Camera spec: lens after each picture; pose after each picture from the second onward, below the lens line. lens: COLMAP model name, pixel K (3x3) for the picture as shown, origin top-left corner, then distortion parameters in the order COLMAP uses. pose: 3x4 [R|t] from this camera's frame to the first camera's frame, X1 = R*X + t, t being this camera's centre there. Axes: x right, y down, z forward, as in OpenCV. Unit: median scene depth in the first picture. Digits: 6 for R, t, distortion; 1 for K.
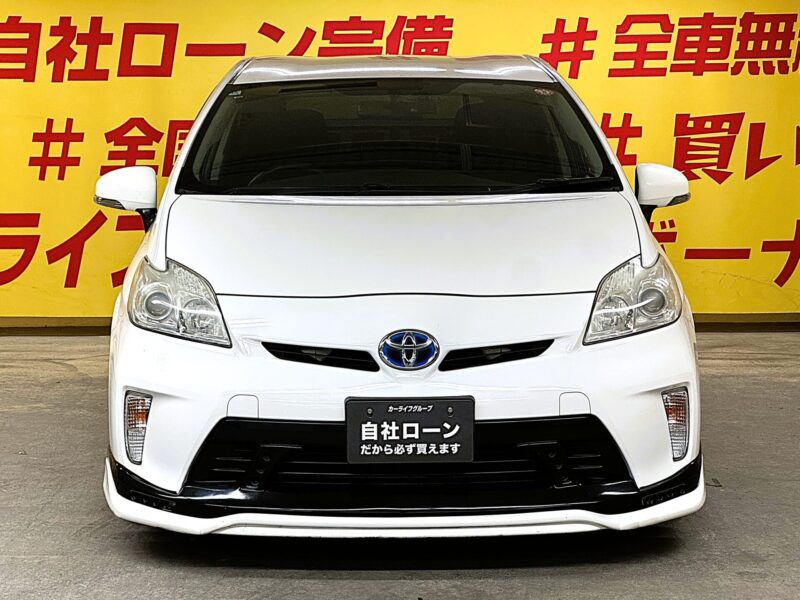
lens RADIAL K [[1825.5, 0, 400.0], [0, 1825.5, 300.0], [0, 0, 1]] dist [0.115383, 0.201459]
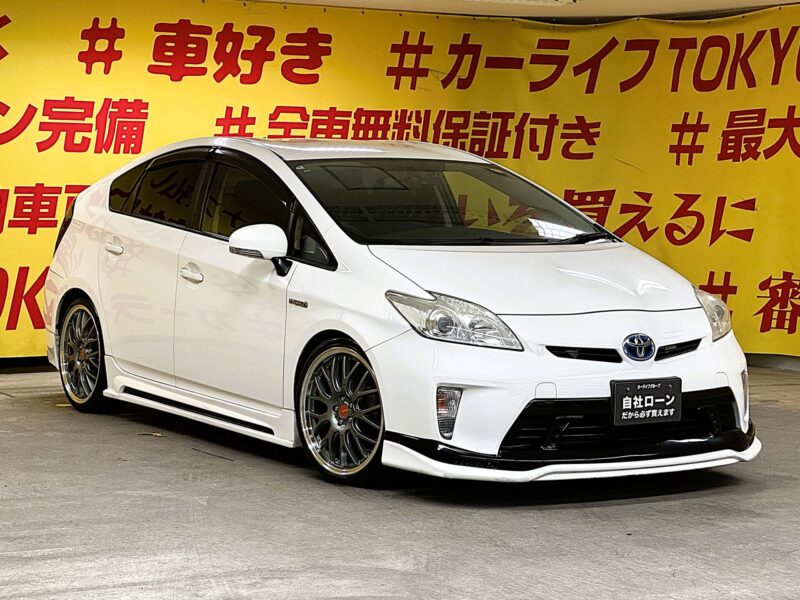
lens RADIAL K [[1781.4, 0, 379.6], [0, 1781.4, 300.5], [0, 0, 1]] dist [0.130124, 0.355362]
pose [[0.855904, -0.017620, 0.516835, -0.884793], [0.035541, 0.999061, -0.024797, 0.017133], [-0.515912, 0.039593, 0.855726, -0.127281]]
